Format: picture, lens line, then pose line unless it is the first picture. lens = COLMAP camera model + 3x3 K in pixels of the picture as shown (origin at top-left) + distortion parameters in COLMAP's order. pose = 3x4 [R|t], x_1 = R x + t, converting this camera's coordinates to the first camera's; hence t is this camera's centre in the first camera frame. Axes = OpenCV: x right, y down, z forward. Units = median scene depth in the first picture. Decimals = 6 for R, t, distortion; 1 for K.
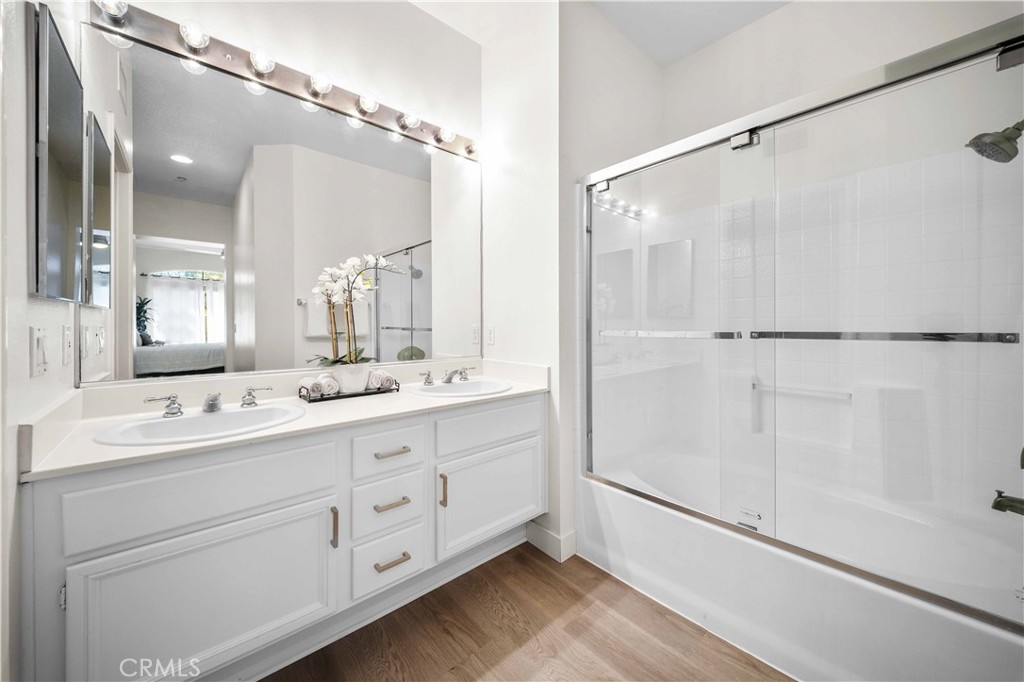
lens RADIAL K [[361.5, 0, 508.7], [0, 361.5, 332.0], [0, 0, 1]] dist [-0.008673, -0.000148]
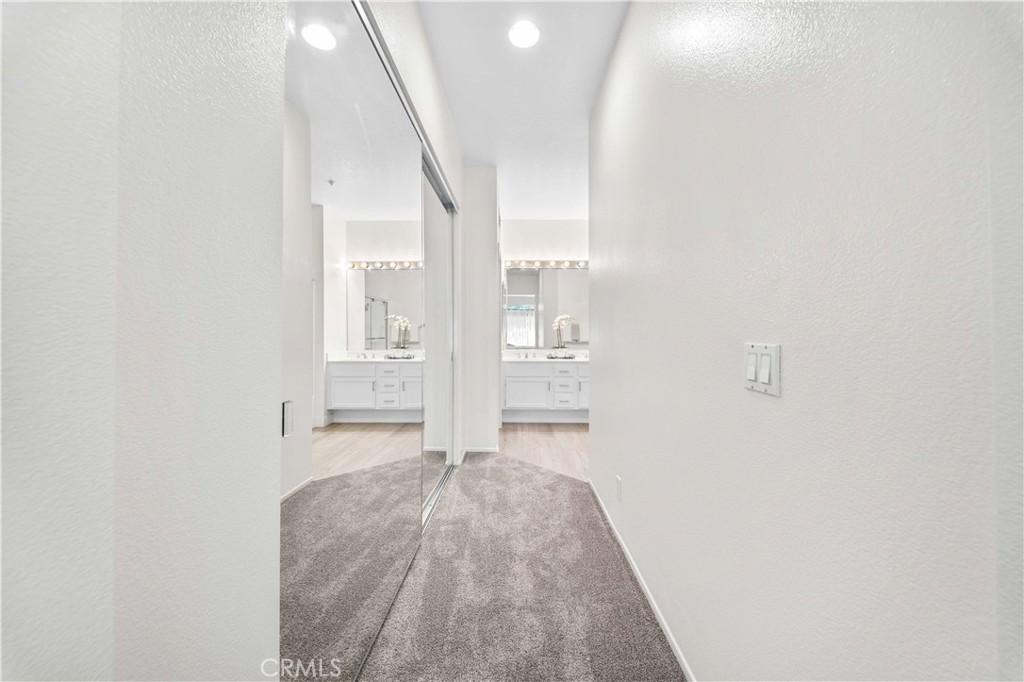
lens RADIAL K [[361.5, 0, 515.4], [0, 361.5, 332.6], [0, 0, 1]] dist [-0.008673, -0.000148]
pose [[0.740821, -0.006920, -0.671667, 1.588755], [-0.009673, 0.999733, -0.020968, 0.015149], [0.671633, 0.022031, 0.740557, -1.849104]]
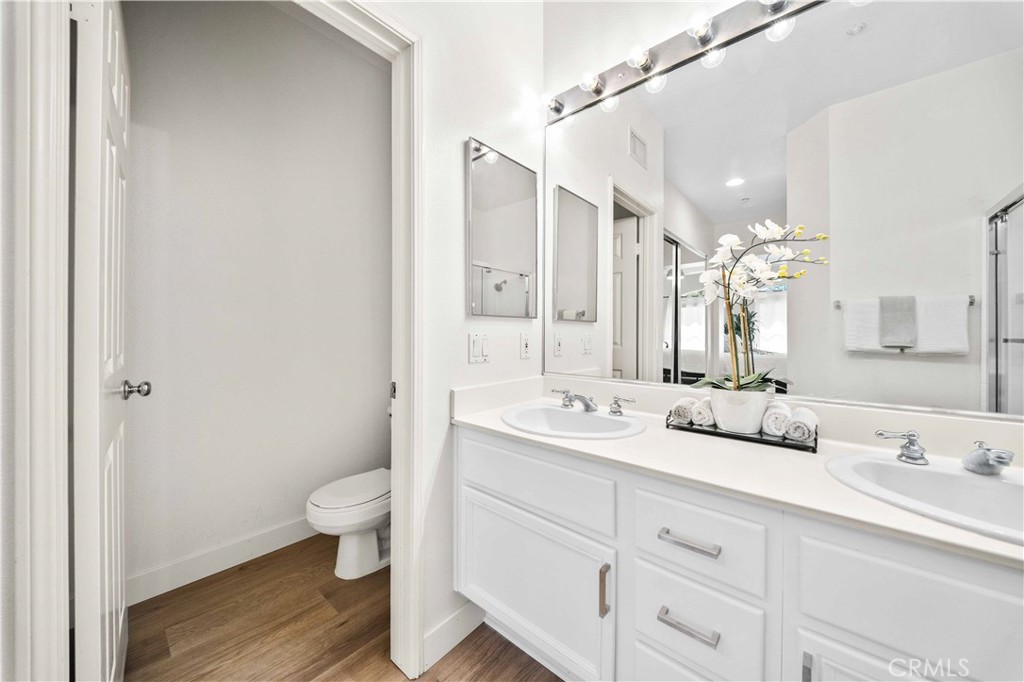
lens RADIAL K [[361.5, 0, 518.2], [0, 361.5, 335.7], [0, 0, 1]] dist [-0.008673, -0.000148]
pose [[0.129396, 0.003545, -0.991587, 0.206060], [-0.022745, 0.999741, 0.000606, -0.005545], [0.991332, 0.022475, 0.129443, 0.541356]]
